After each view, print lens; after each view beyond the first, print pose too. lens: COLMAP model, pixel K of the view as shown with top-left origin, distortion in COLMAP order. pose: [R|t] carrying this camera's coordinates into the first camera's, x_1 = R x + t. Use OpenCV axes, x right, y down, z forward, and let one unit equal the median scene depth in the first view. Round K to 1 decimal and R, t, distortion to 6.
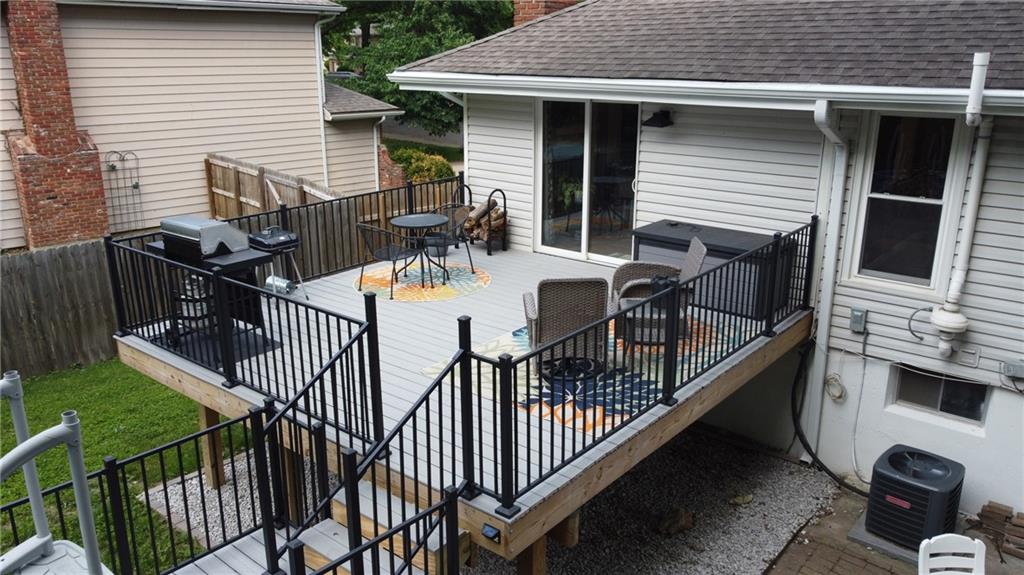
lens RADIAL K [[775.7, 0, 510.0], [0, 775.7, 283.6], [0, 0, 1]] dist [0.012747, -0.007294]
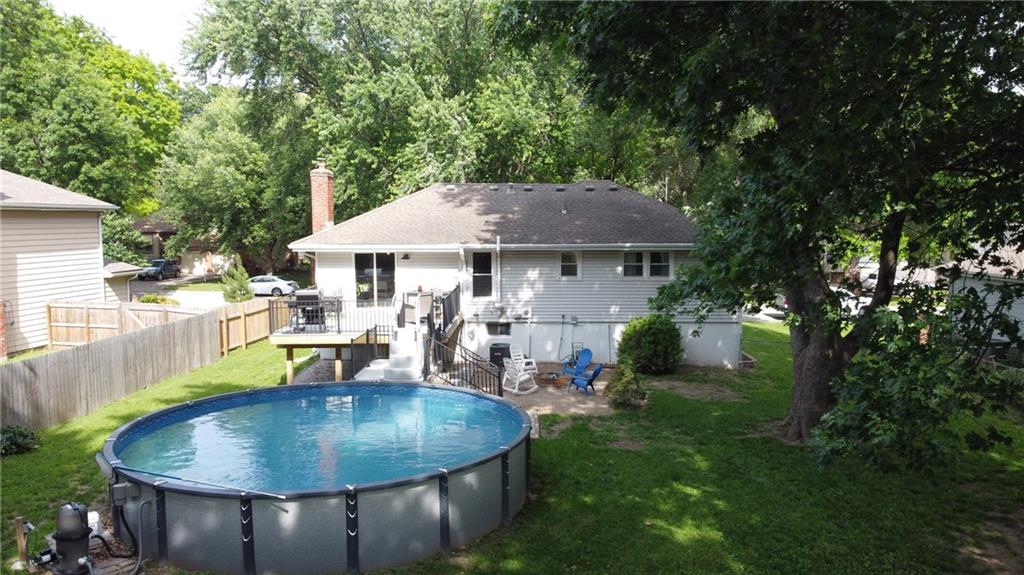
lens RADIAL K [[775.7, 0, 509.5], [0, 775.7, 285.2], [0, 0, 1]] dist [0.012747, -0.007294]
pose [[0.786877, -0.054953, 0.614659, -1.520658], [0.180227, 0.973068, -0.143728, 0.451366], [-0.590206, 0.223874, 0.775588, -1.754290]]
